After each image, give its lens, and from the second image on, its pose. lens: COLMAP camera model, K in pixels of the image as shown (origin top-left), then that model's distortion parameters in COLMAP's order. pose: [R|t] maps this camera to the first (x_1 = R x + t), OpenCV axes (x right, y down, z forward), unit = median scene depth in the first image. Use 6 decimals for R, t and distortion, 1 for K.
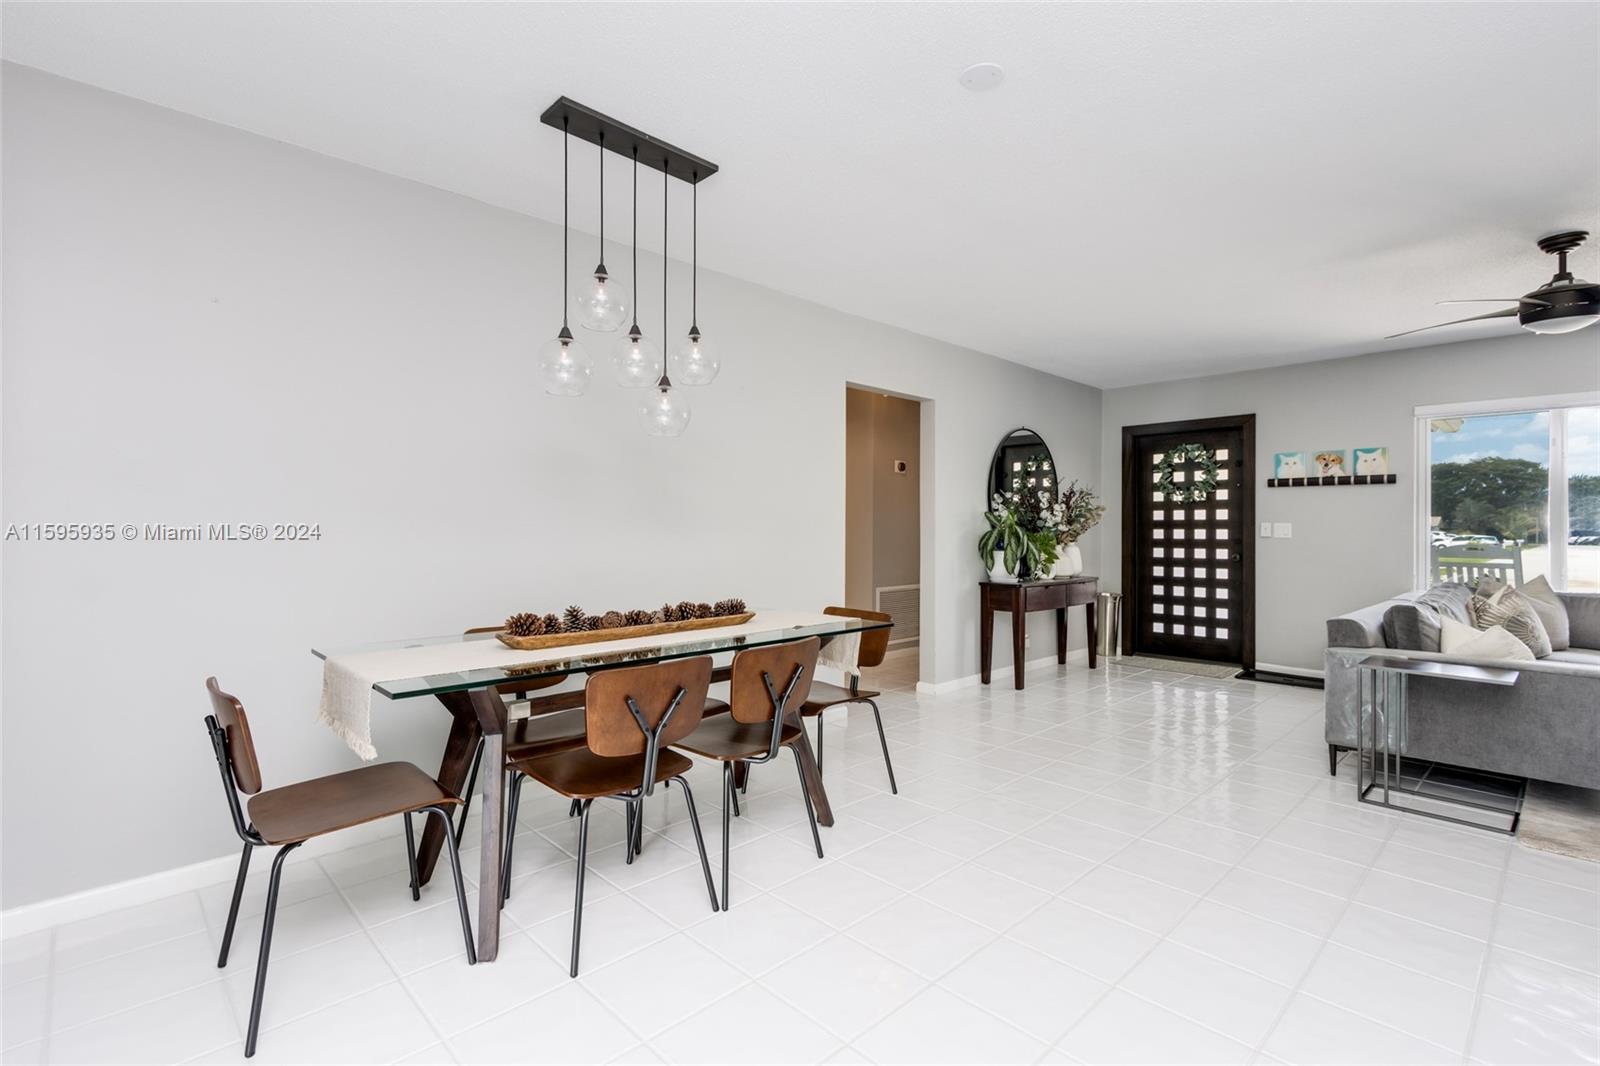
lens RADIAL K [[732.4, 0, 807.9], [0, 732.4, 528.5], [0, 0, 1]] dist [0.008607, -0.002955]
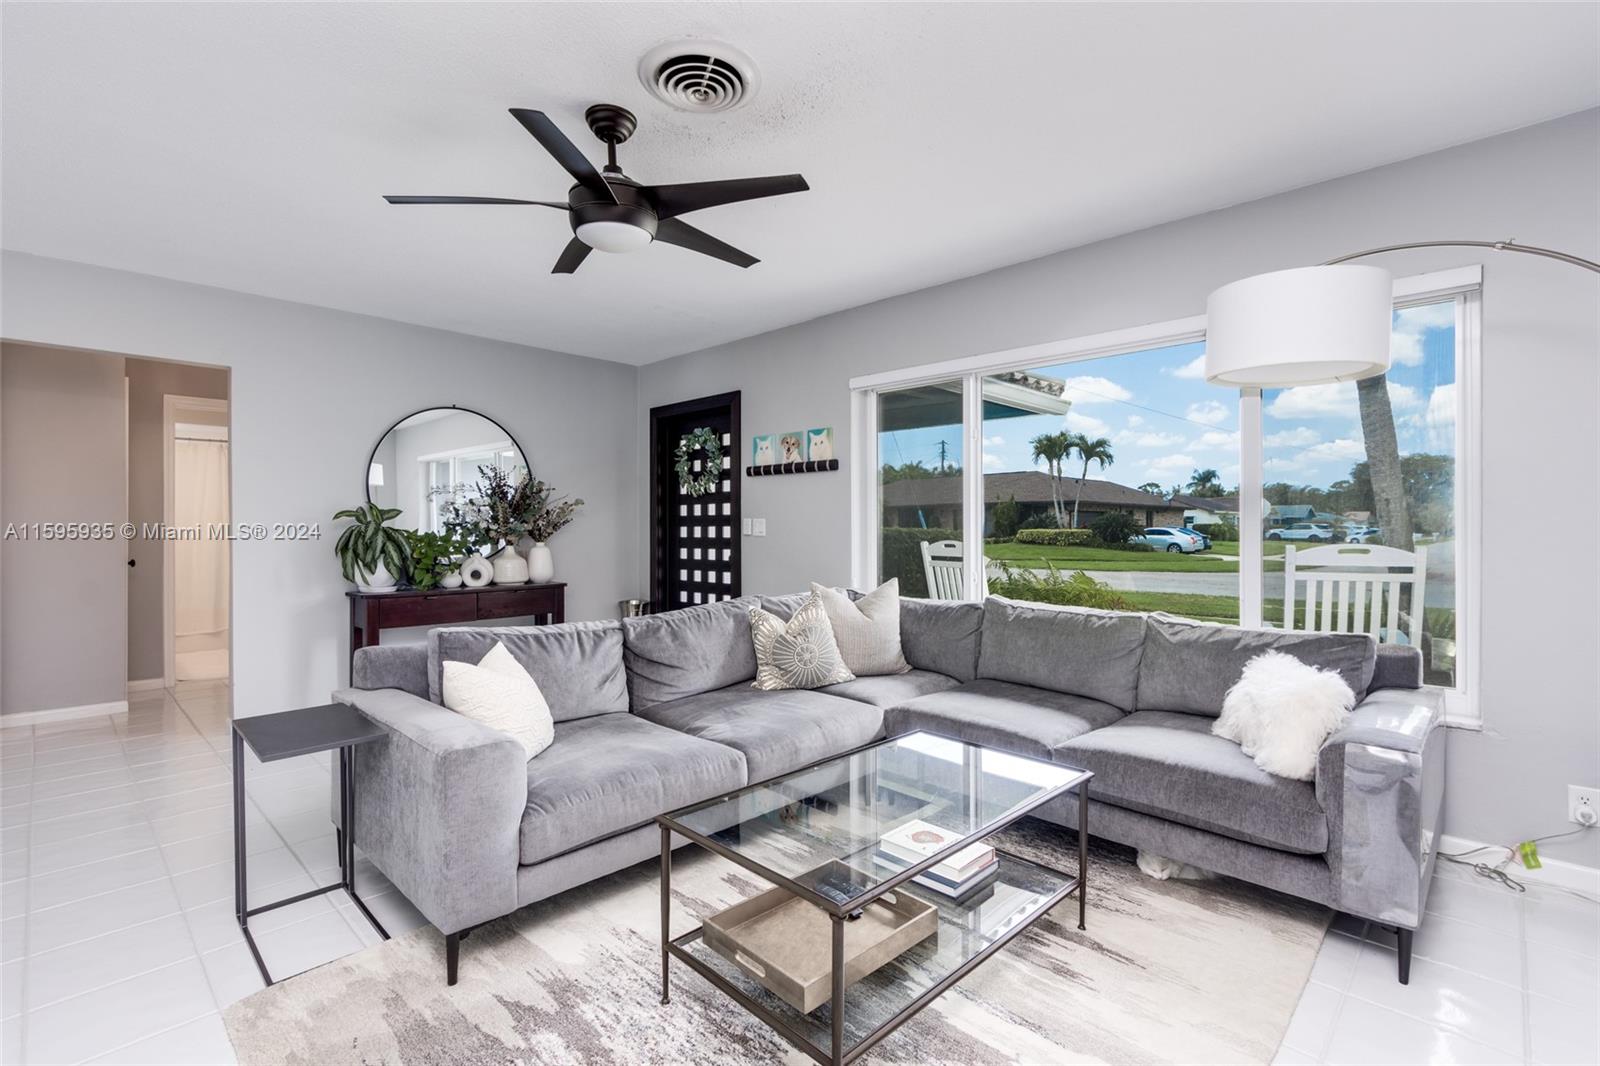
lens RADIAL K [[732.4, 0, 799.4], [0, 732.4, 528.5], [0, 0, 1]] dist [0.008607, -0.002955]
pose [[0.999476, -0.007141, 0.031560, 0.664377], [0.007099, 0.999974, 0.001443, 0.003150], [-0.031570, -0.001219, 0.999501, 0.151330]]
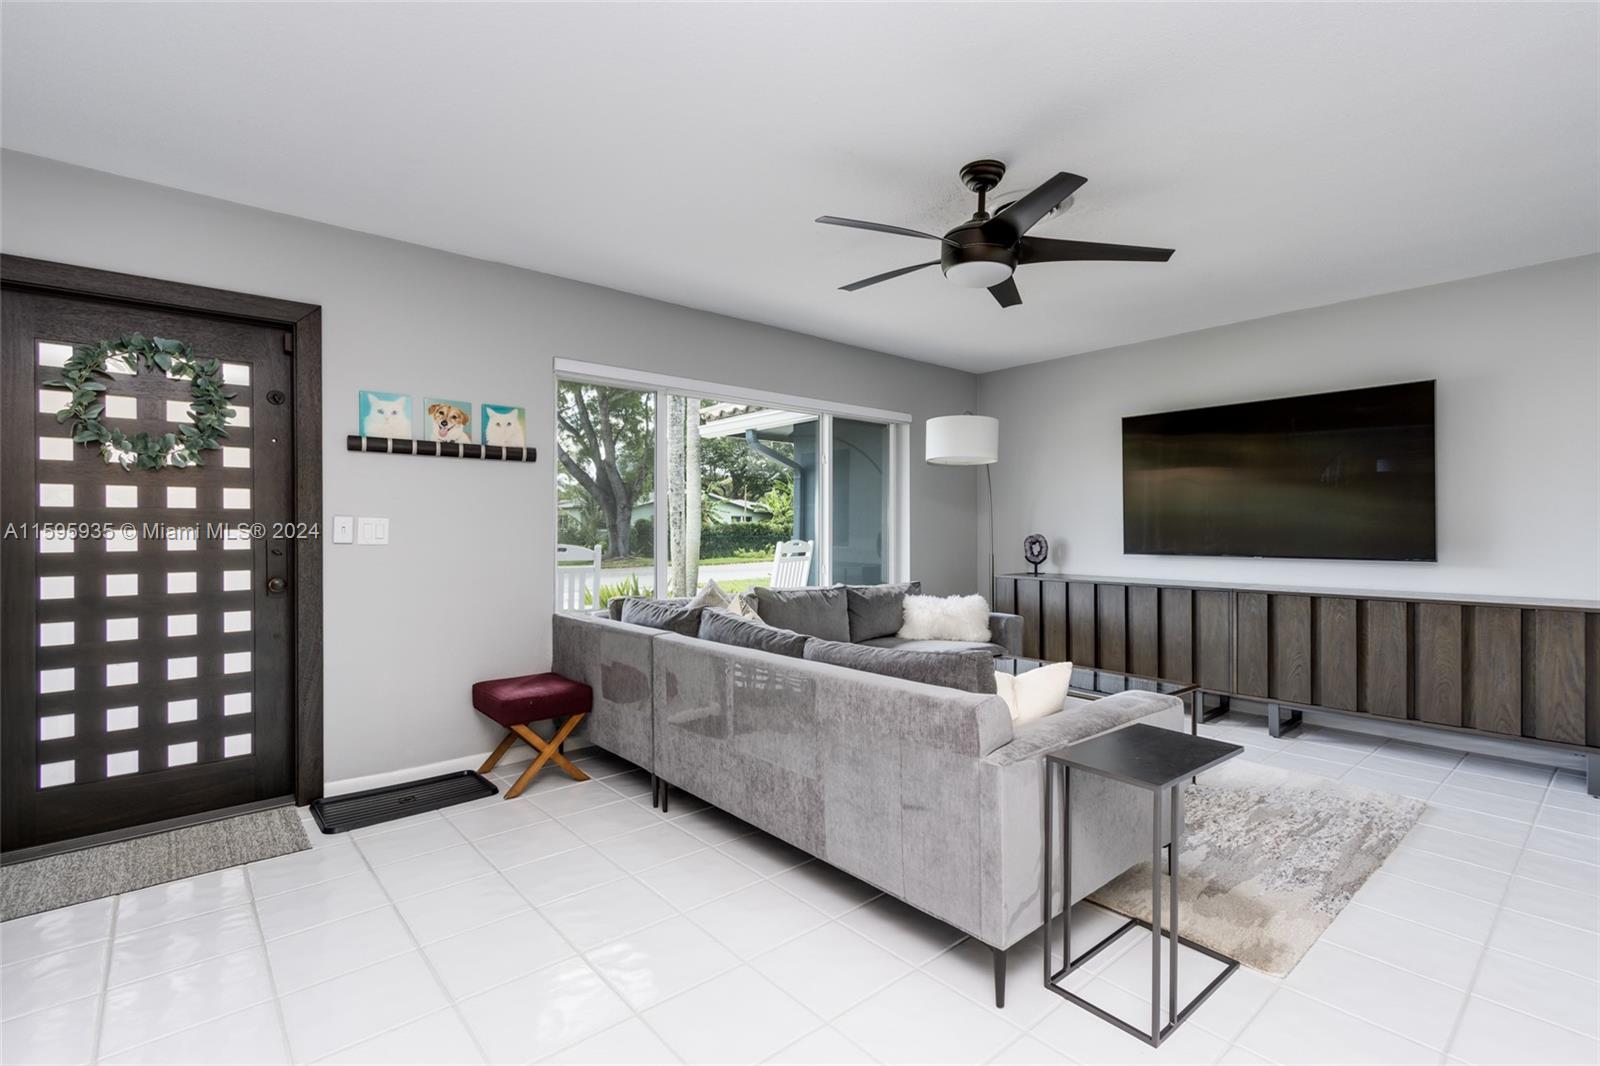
lens RADIAL K [[732.4, 0, 805.6], [0, 732.4, 529.7], [0, 0, 1]] dist [0.008607, -0.002955]
pose [[0.061526, -0.006674, 0.998083, 0.112248], [0.001141, 0.999977, 0.006616, -0.001653], [-0.998105, 0.000732, 0.061532, 0.638909]]
